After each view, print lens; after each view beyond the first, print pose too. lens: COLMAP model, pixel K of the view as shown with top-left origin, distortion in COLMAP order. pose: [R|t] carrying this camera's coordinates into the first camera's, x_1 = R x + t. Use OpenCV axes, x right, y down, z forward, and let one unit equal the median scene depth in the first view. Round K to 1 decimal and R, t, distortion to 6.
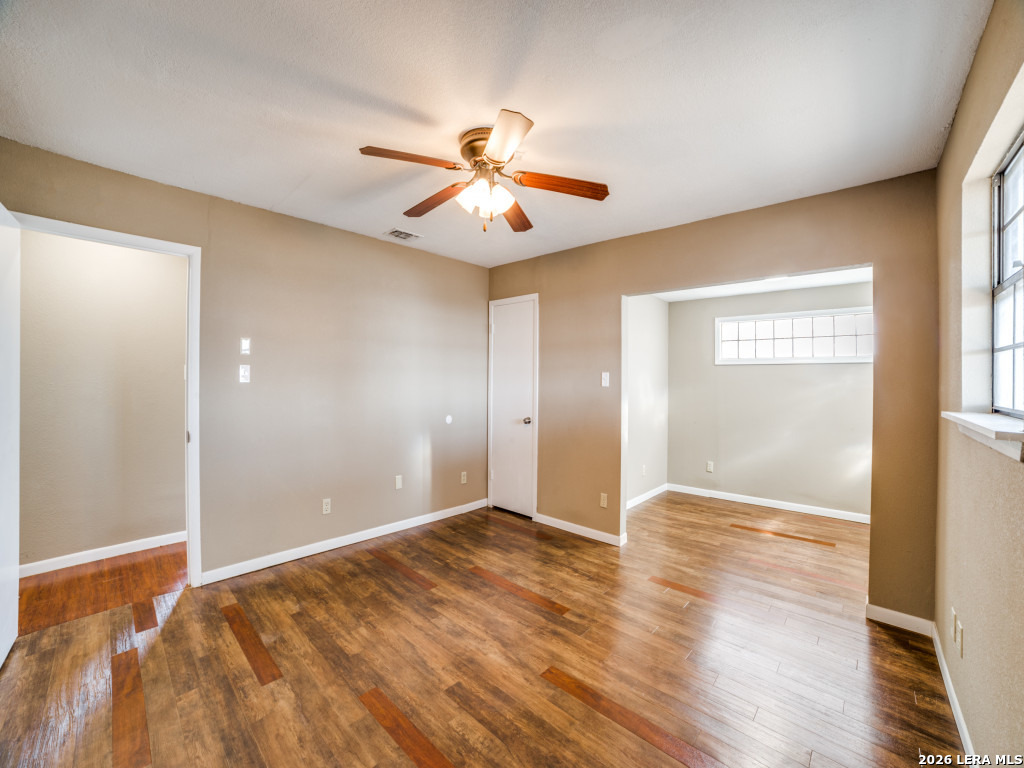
lens RADIAL K [[406.8, 0, 517.9], [0, 406.8, 385.9], [0, 0, 1]] dist [-0.100676, 0.030459]
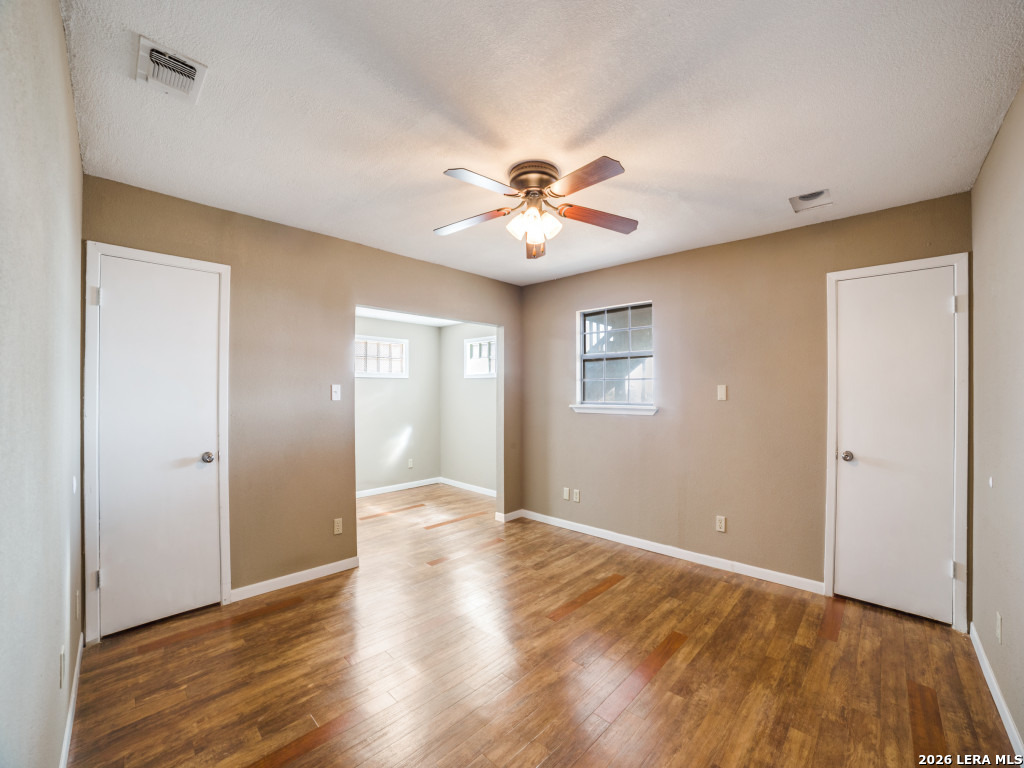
lens RADIAL K [[390.3, 0, 532.4], [0, 390.3, 390.9], [0, 0, 1]] dist [-0.104170, 0.025362]
pose [[0.025016, -0.005824, 0.999670, -0.615015], [0.018447, 0.999815, 0.005363, -0.014911], [-0.999517, 0.018307, 0.025119, 0.535620]]
